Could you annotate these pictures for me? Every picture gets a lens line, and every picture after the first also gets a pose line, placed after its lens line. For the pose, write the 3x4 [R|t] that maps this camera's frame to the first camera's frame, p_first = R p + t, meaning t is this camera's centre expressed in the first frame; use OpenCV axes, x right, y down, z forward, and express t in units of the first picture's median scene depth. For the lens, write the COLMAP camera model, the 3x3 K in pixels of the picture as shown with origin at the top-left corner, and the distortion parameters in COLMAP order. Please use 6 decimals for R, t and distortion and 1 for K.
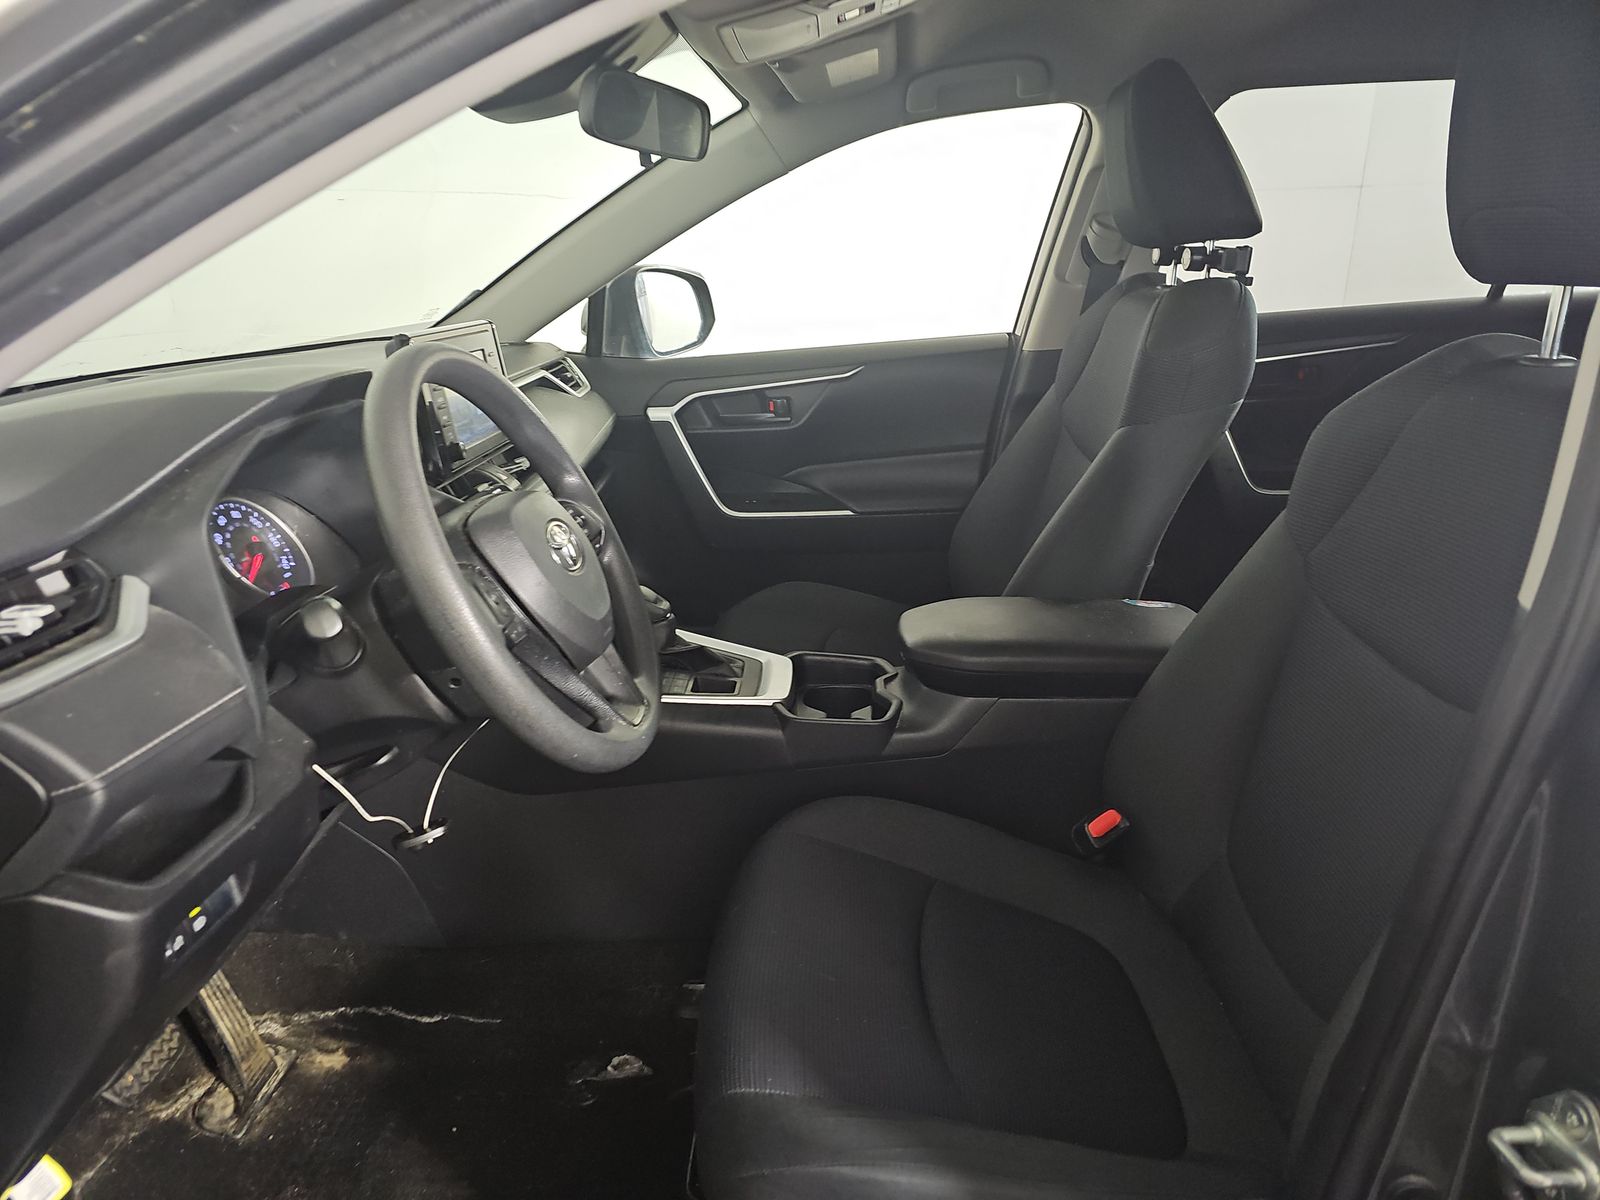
lens RADIAL K [[1039.9, 0, 789.6], [0, 1039.9, 626.1], [0, 0, 1]] dist [0.052556, -0.062069]
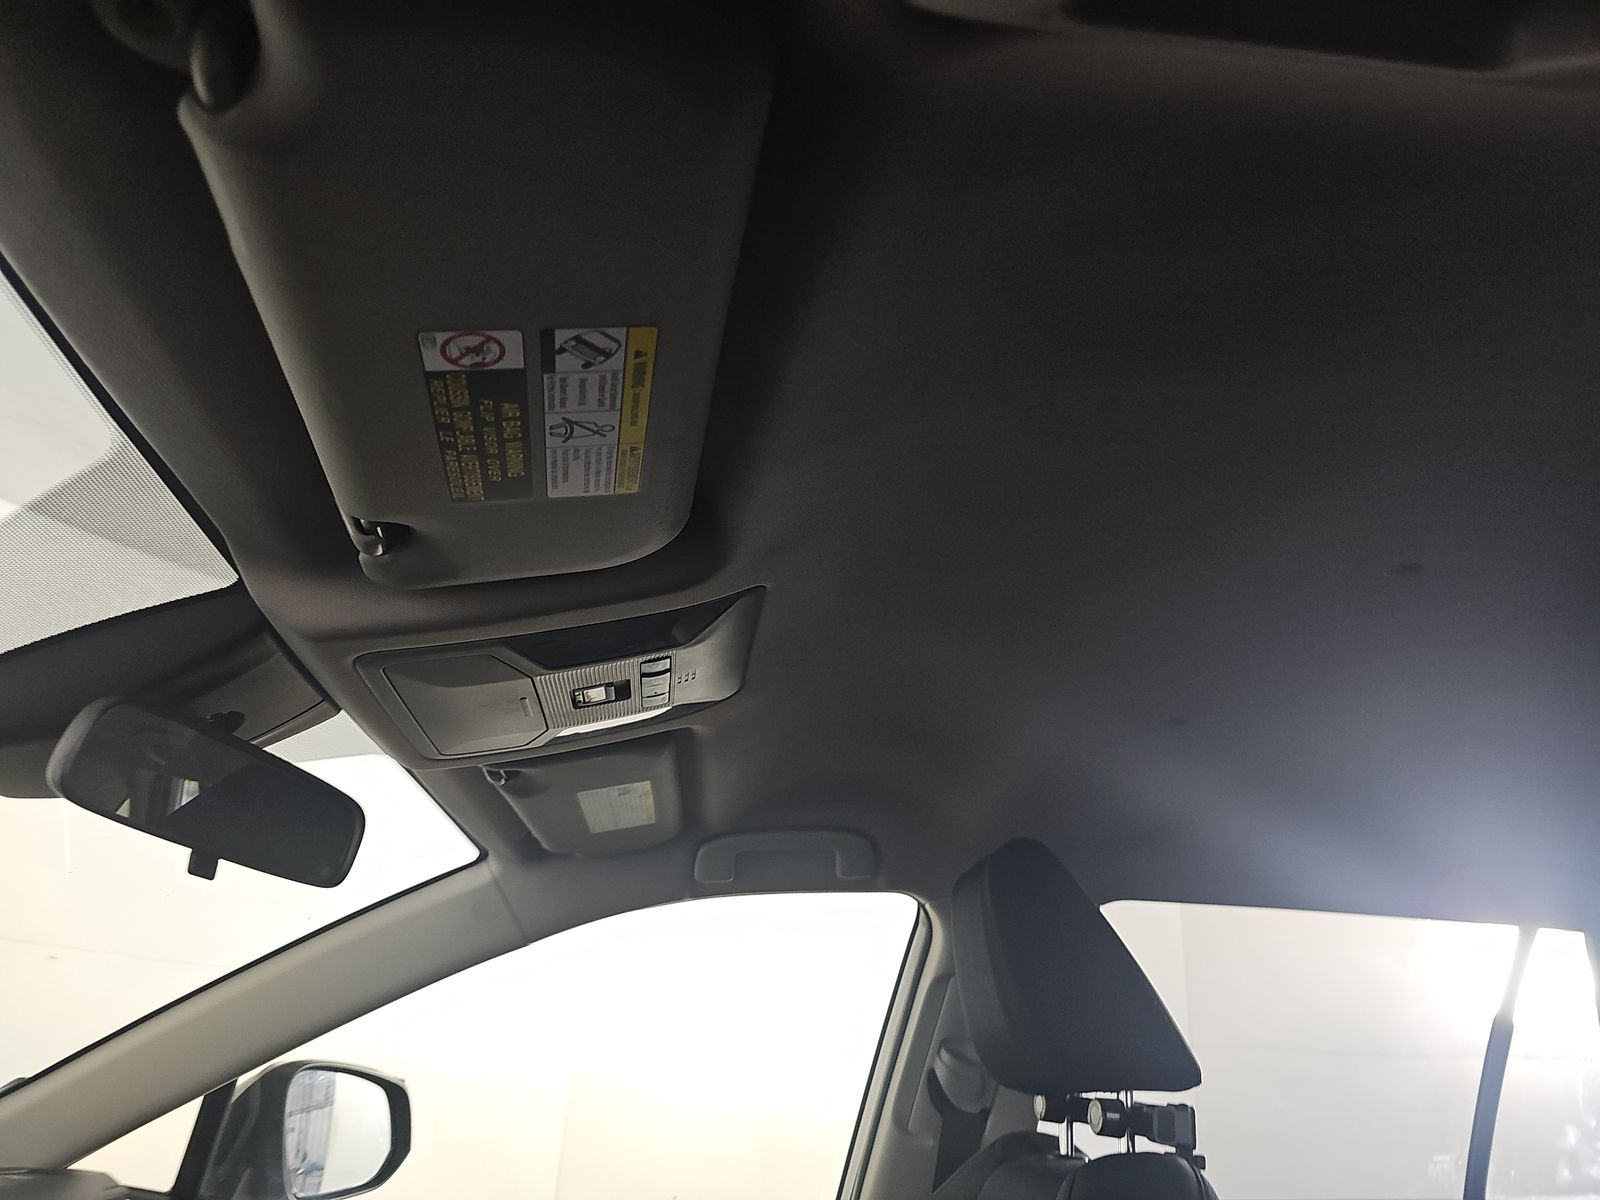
lens RADIAL K [[1039.9, 0, 789.6], [0, 1039.9, 626.1], [0, 0, 1]] dist [0.052556, -0.062069]
pose [[0.984596, 0.129277, 0.117723, 0.066363], [-0.015153, 0.733851, -0.679142, -0.114702], [-0.174188, 0.666896, 0.724505, 0.321228]]
